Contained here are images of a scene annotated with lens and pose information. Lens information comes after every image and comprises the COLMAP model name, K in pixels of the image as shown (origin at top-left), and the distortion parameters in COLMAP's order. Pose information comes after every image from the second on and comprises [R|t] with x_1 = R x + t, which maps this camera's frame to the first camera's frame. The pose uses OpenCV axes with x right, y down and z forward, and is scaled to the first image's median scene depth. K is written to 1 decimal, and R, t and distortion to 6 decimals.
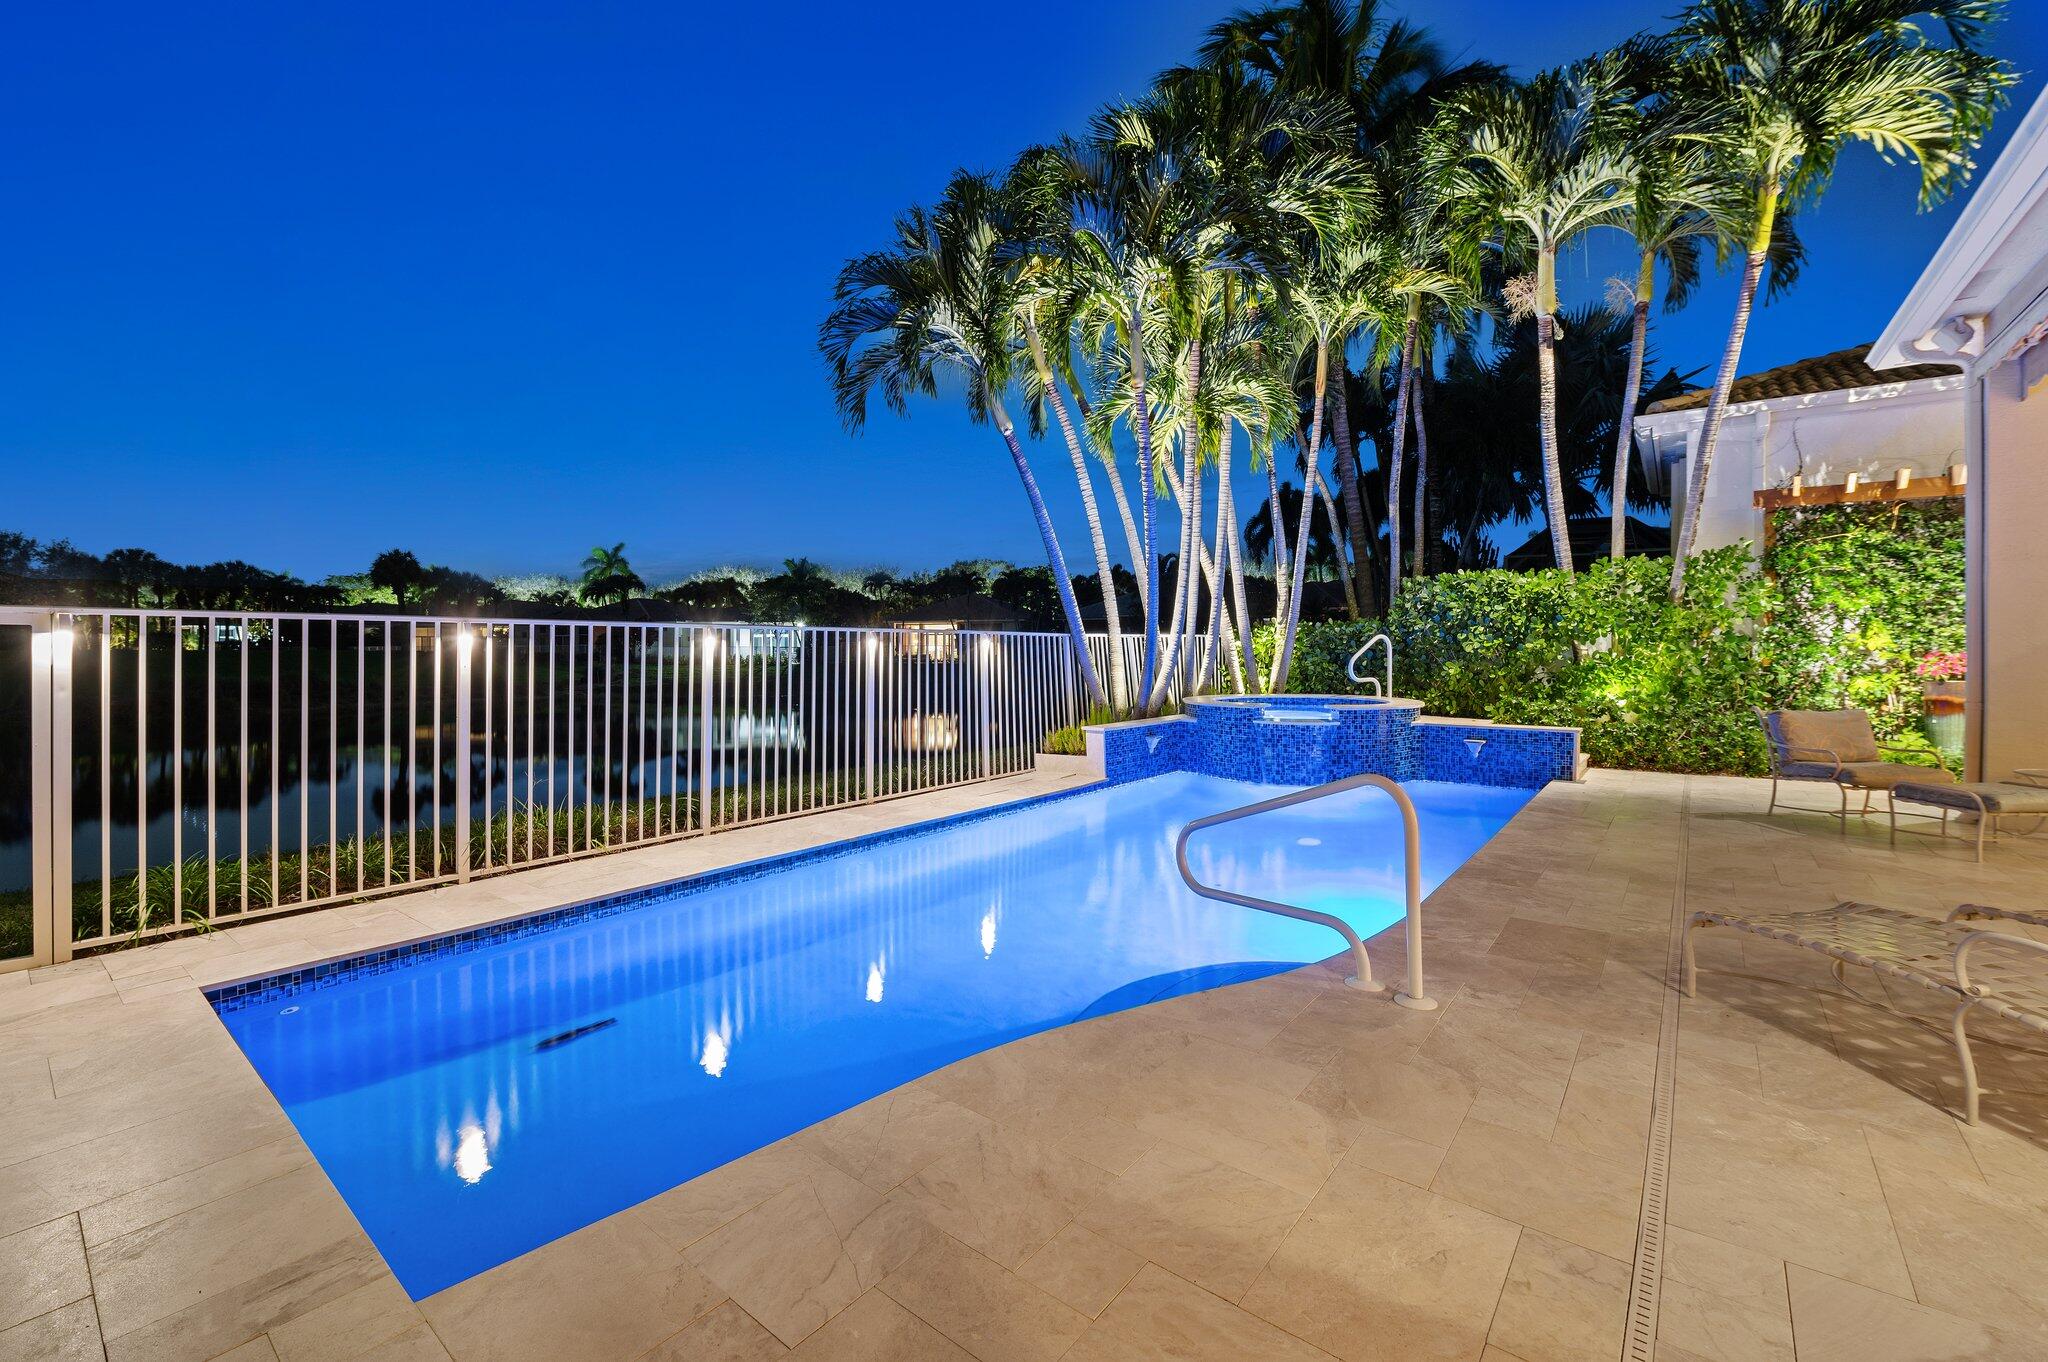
lens RADIAL K [[873.7, 0, 1034.5], [0, 873.7, 647.4], [0, 0, 1]] dist [-0.009632, -0.000056]
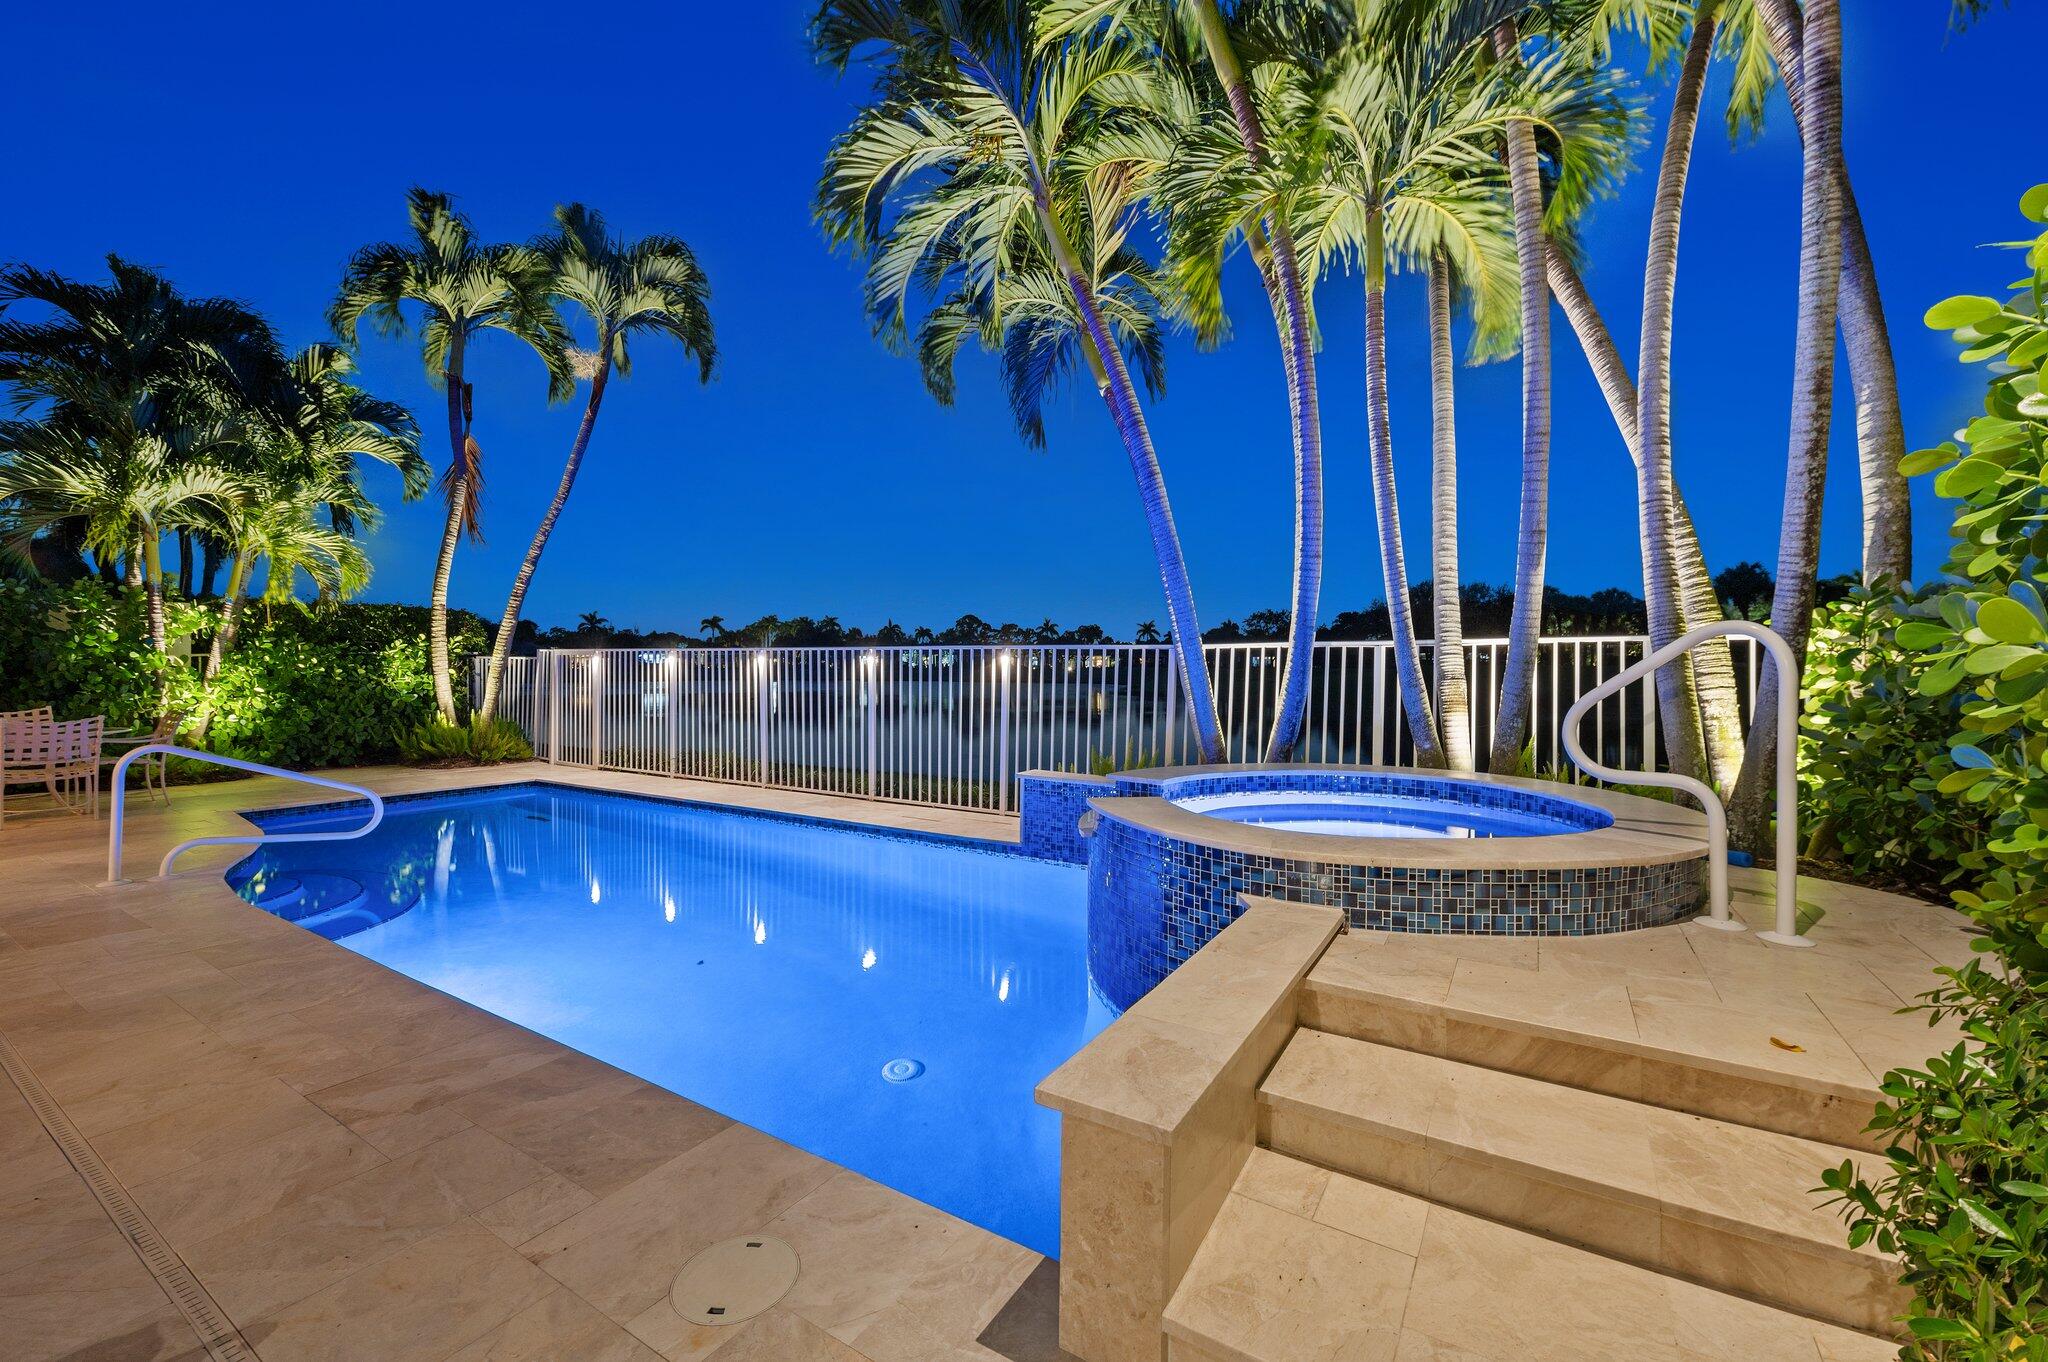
lens RADIAL K [[835.5, 0, 1037.2], [0, 835.5, 670.0], [0, 0, 1]] dist [-0.006482, -0.000320]
pose [[0.115728, 0.009389, -0.993237, 0.678576], [-0.001776, 0.999956, 0.009245, -0.001315], [0.993279, 0.000694, 0.115740, 0.818919]]
